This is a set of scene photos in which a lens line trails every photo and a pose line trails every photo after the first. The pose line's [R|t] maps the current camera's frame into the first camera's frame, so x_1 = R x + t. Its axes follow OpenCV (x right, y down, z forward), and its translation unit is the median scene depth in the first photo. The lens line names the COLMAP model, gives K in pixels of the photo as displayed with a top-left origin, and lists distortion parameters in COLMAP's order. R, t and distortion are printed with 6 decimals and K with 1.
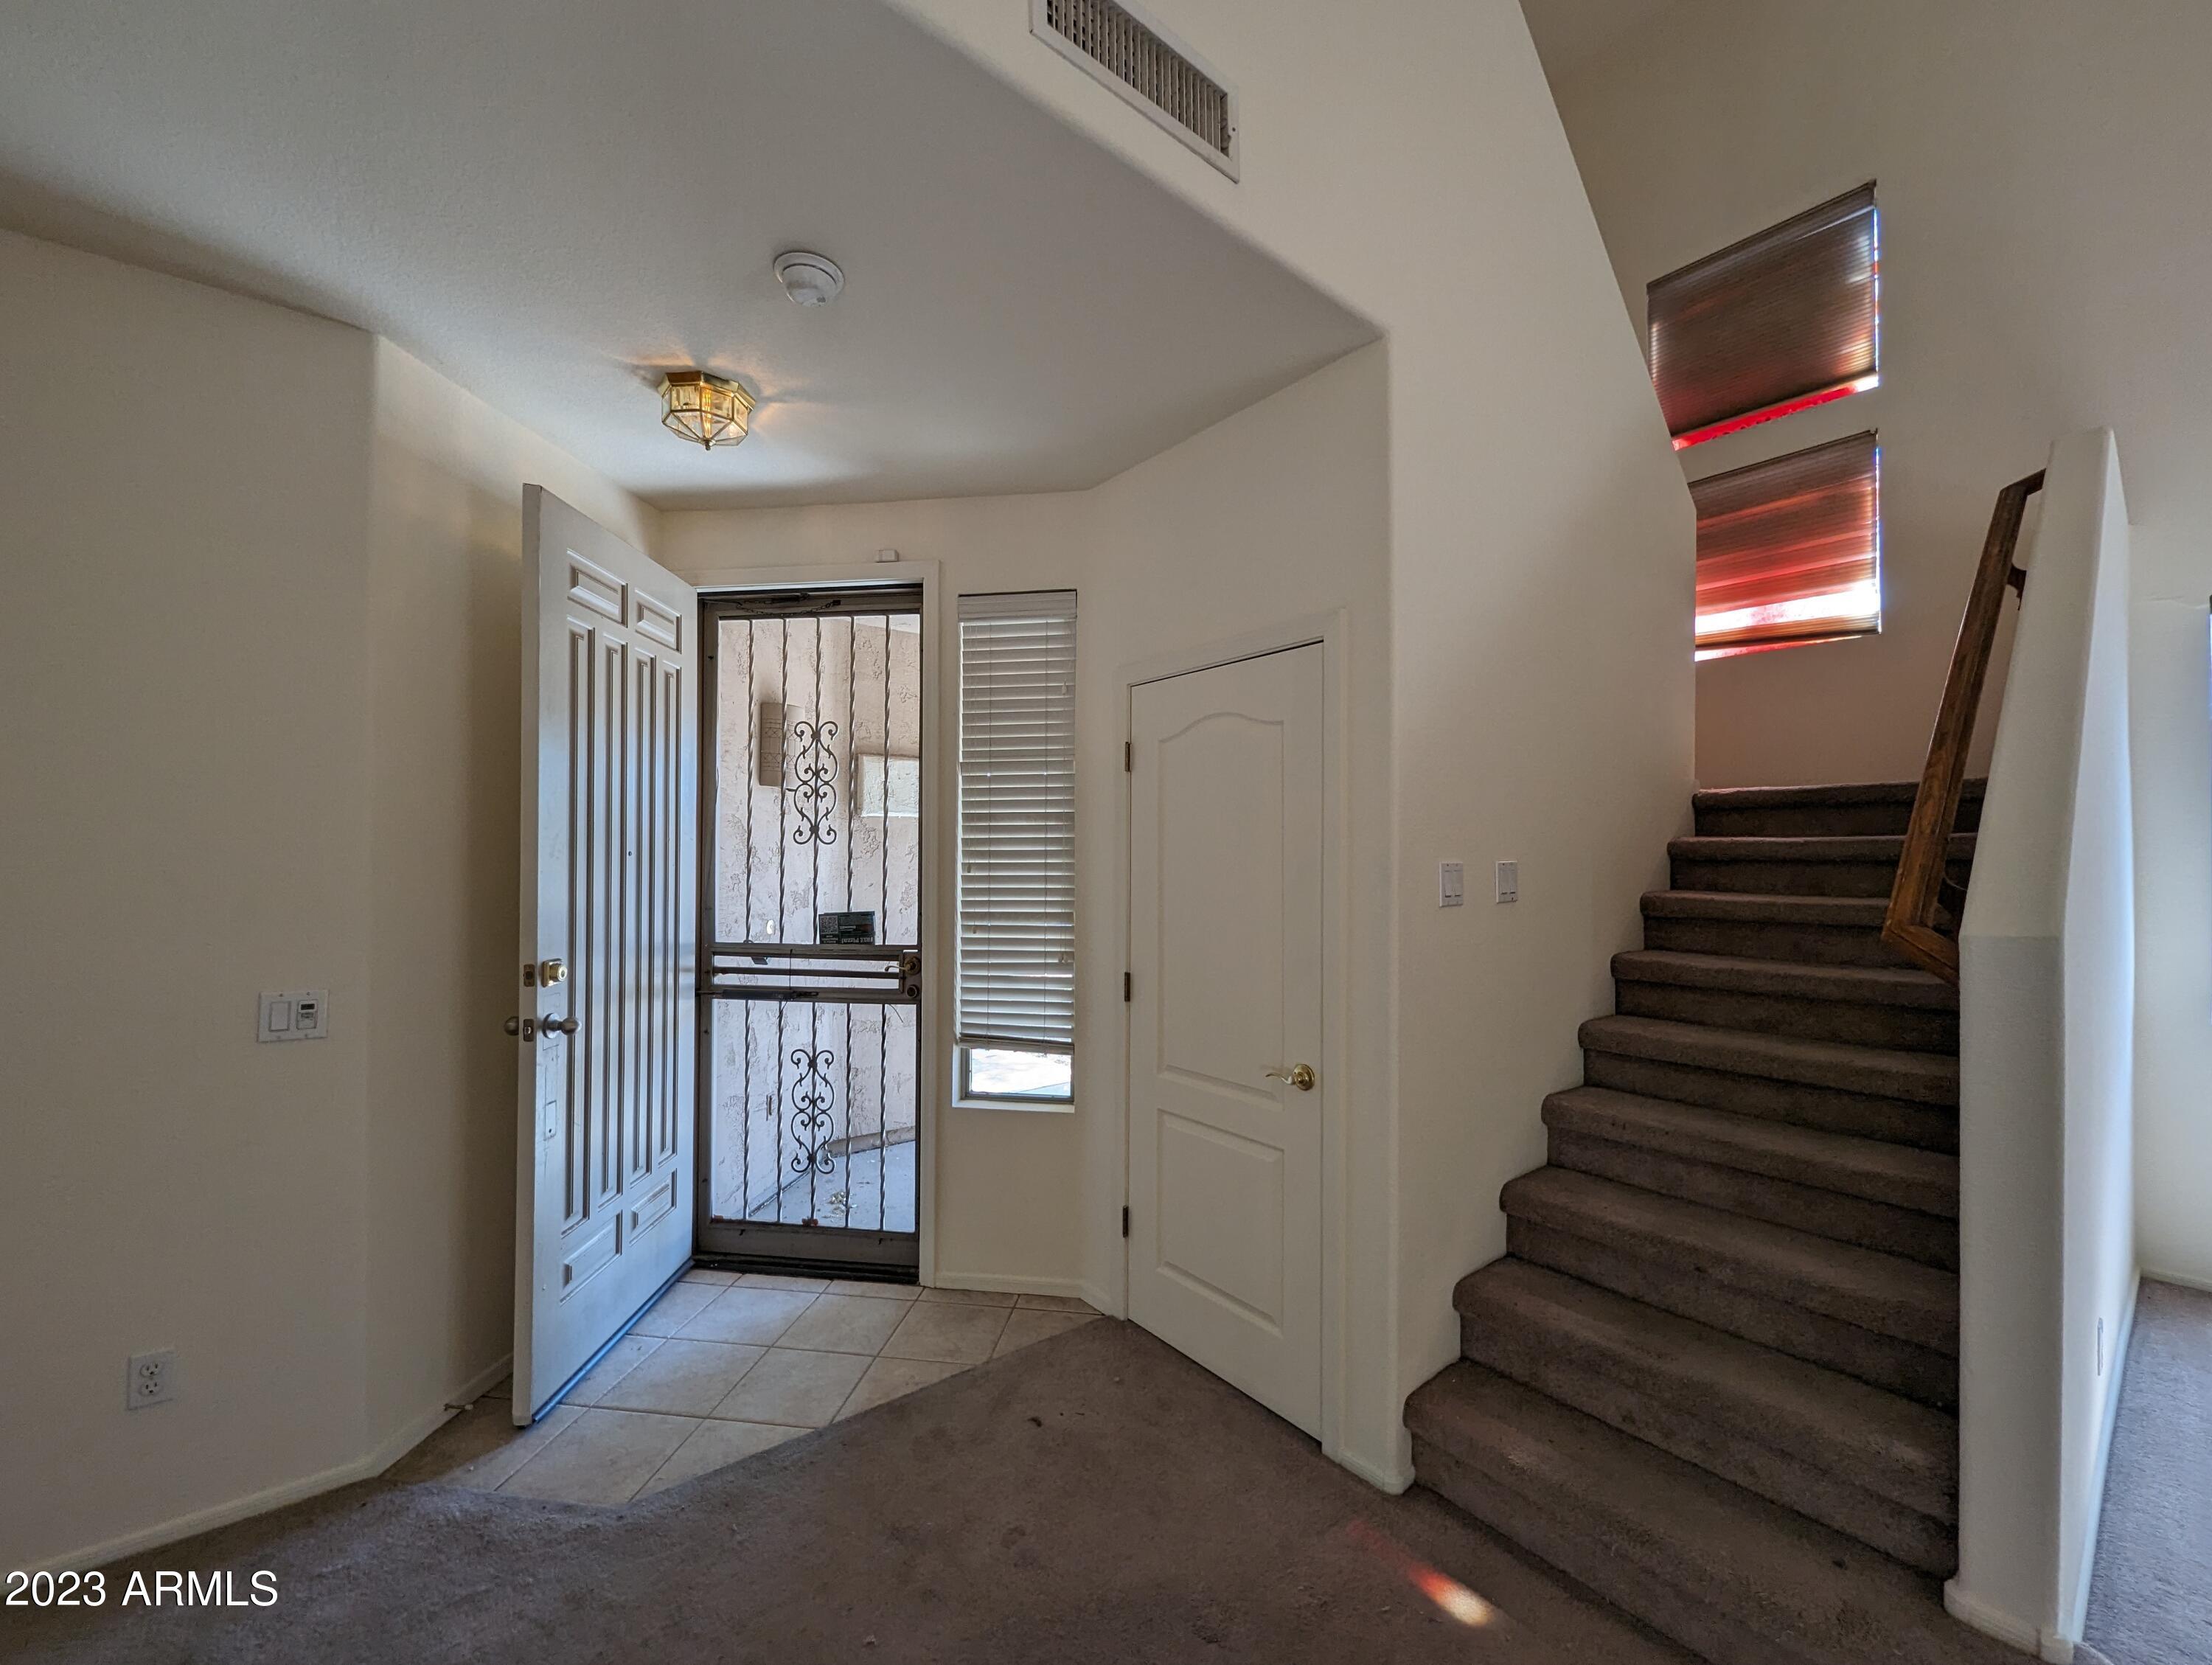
lens RADIAL K [[874.7, 0, 1092.9], [0, 874.7, 837.9], [0, 0, 1]] dist [0.001428, 0.000119]
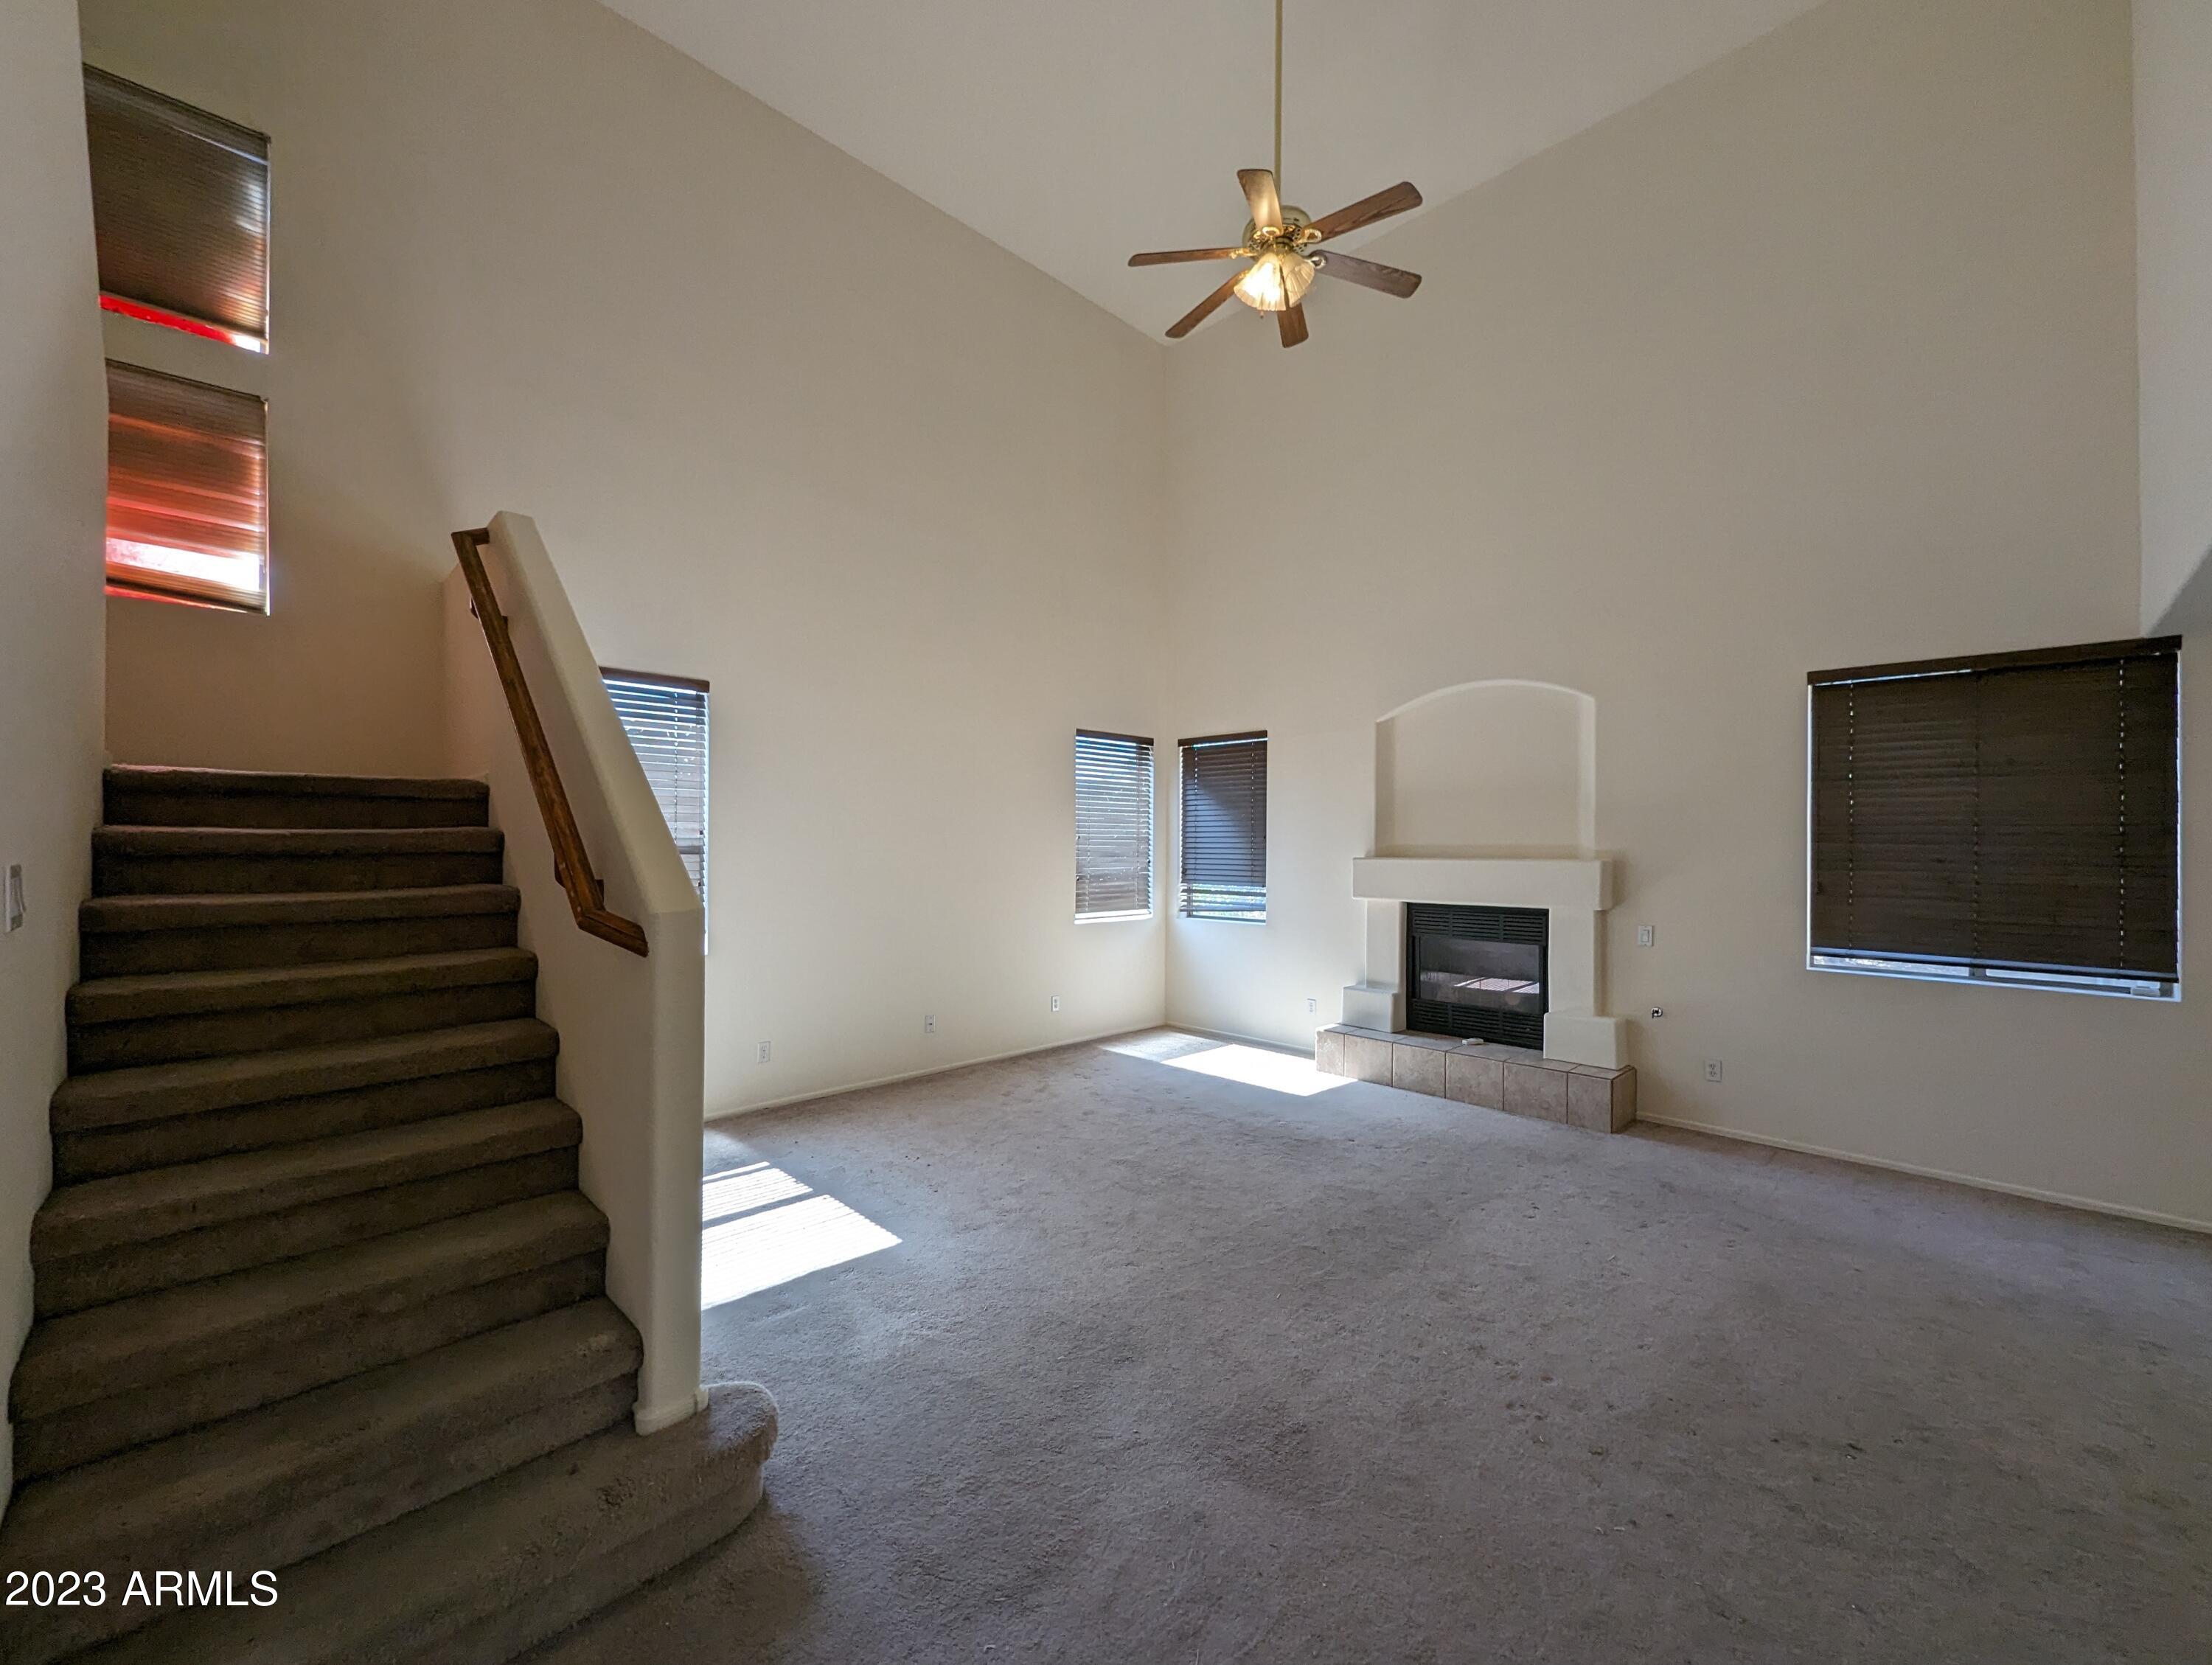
lens RADIAL K [[874.7, 0, 1100.5], [0, 874.7, 843.2], [0, 0, 1]] dist [0.001428, 0.000119]
pose [[-0.109499, -0.003266, 0.993982, -0.188288], [-0.019160, 0.999816, 0.001175, -0.003403], [-0.993802, -0.018917, -0.109542, 0.238896]]
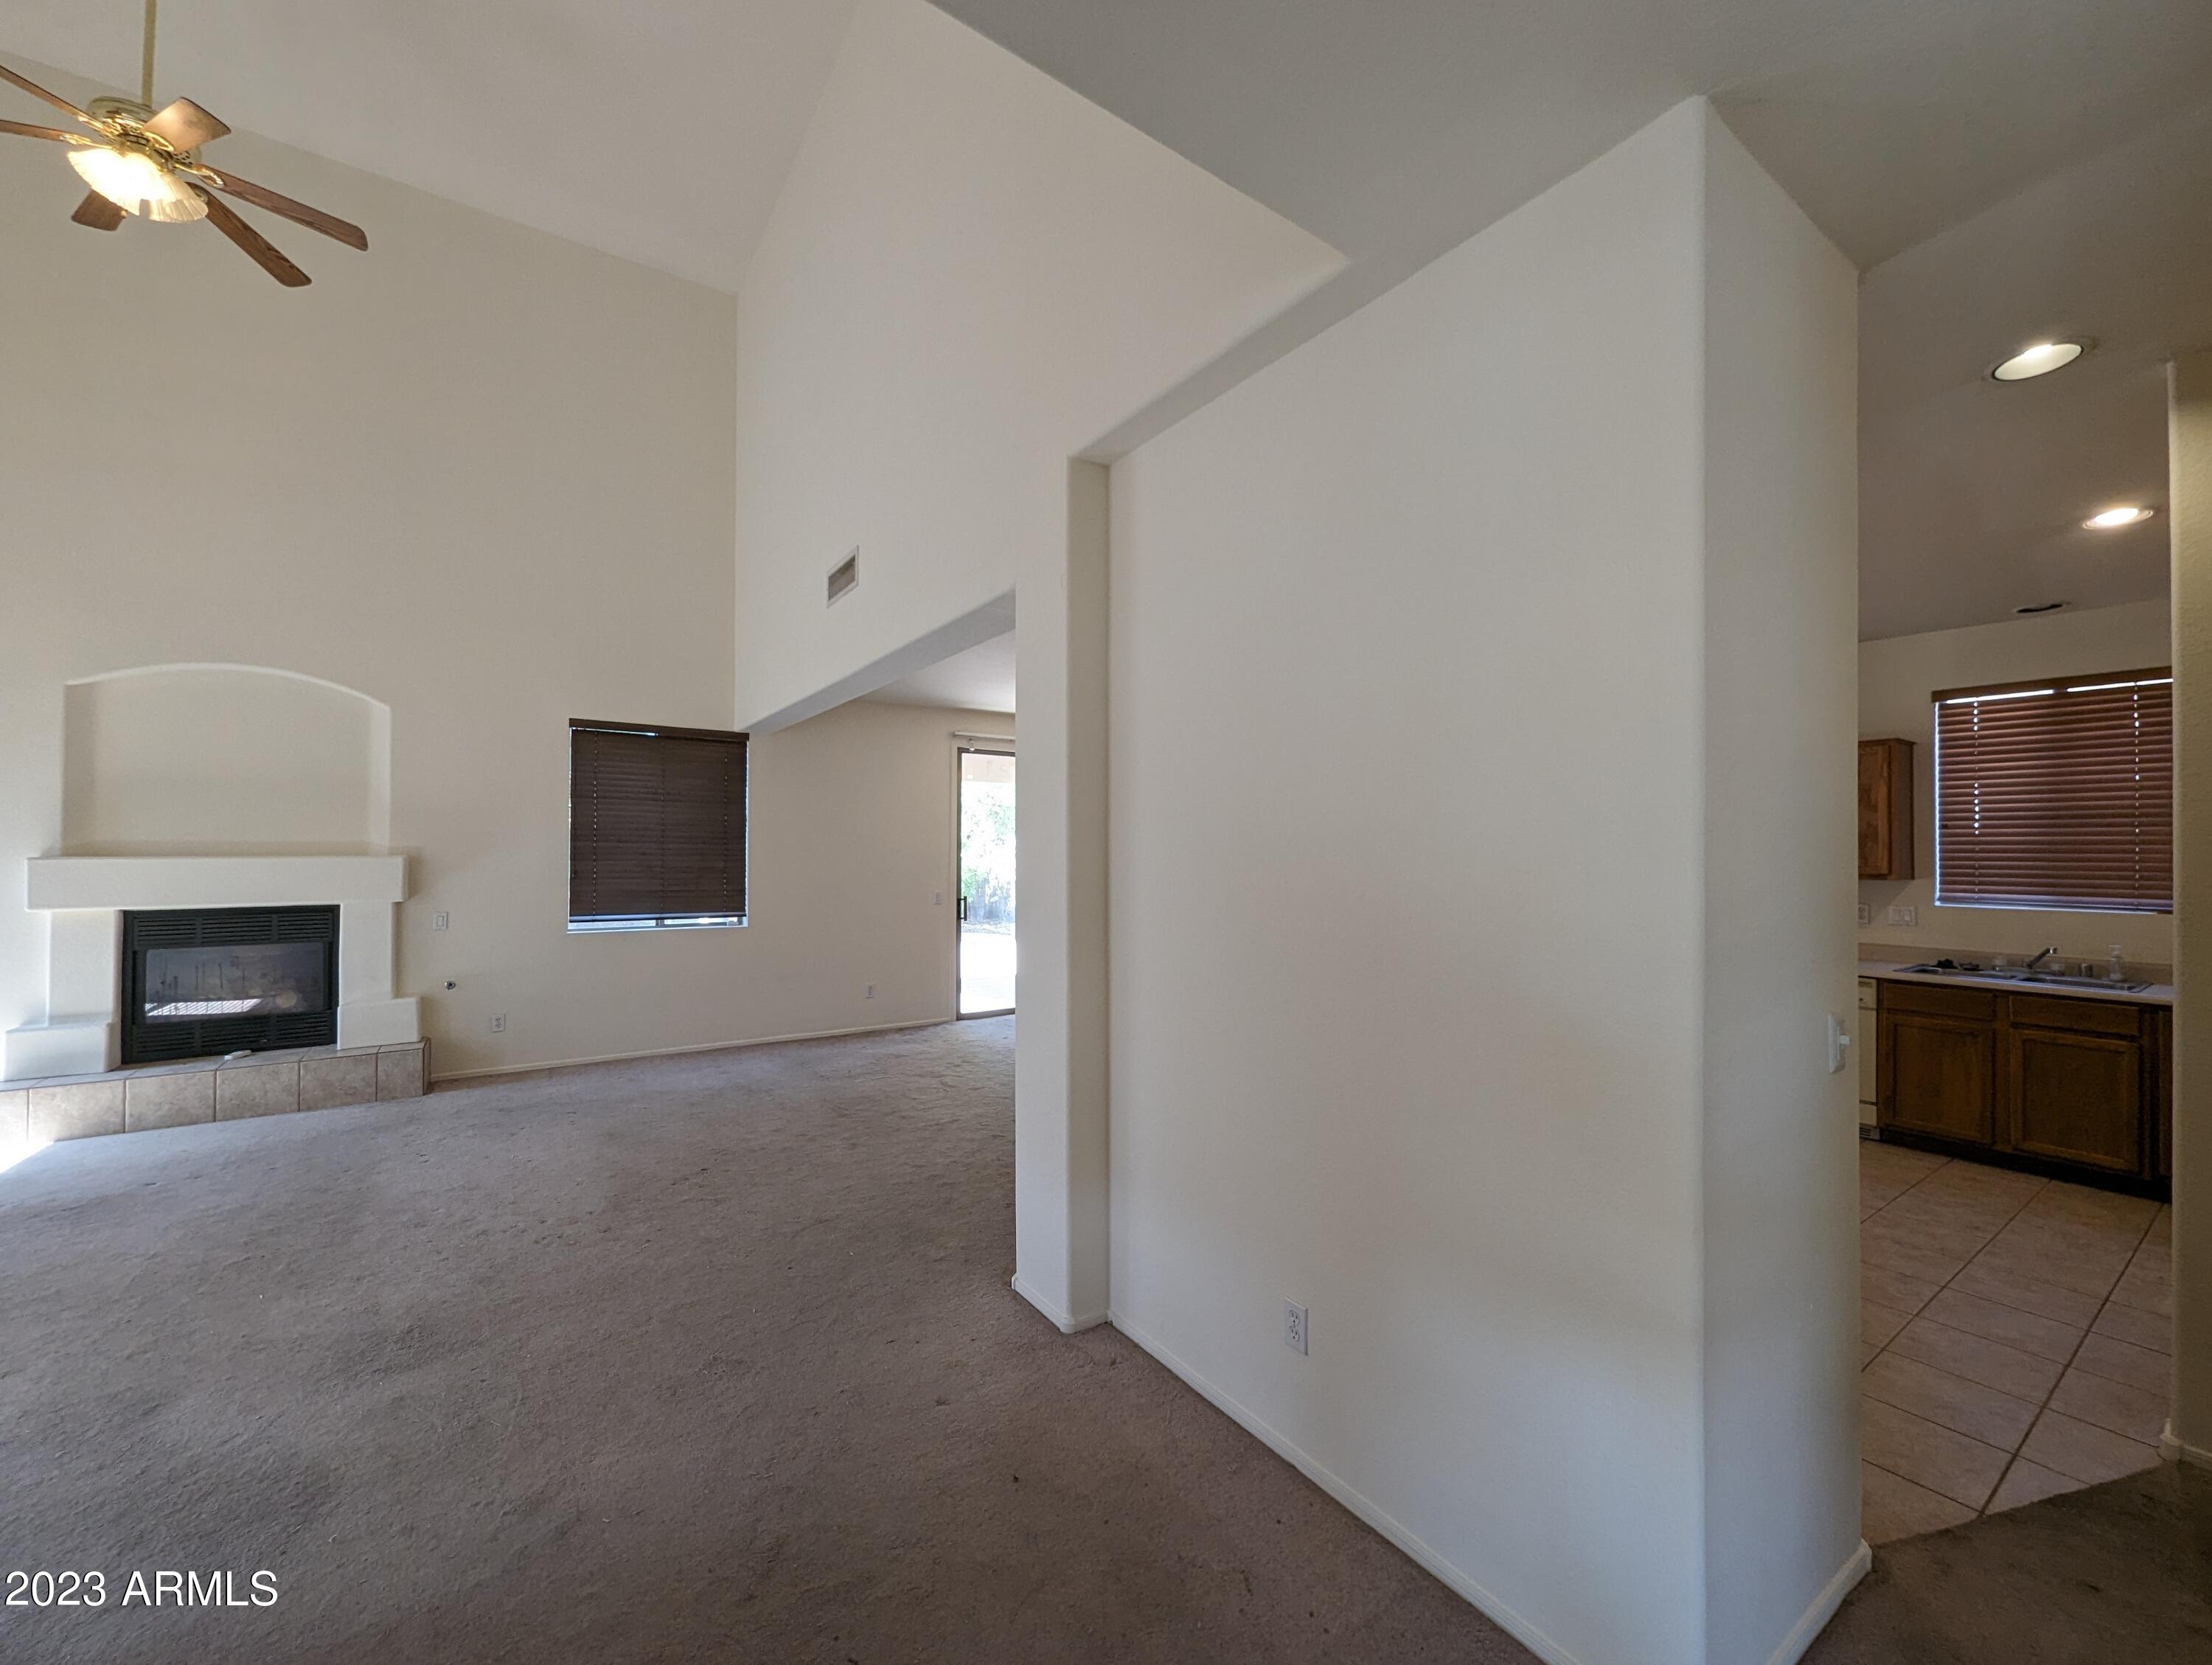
lens RADIAL K [[874.7, 0, 1100.8], [0, 874.7, 842.7], [0, 0, 1]] dist [0.001428, 0.000119]
pose [[-0.997644, -0.007549, 0.068186, -0.224710], [-0.009033, 0.999729, -0.021469, 0.010316], [-0.068006, -0.022034, -0.997442, 0.805797]]
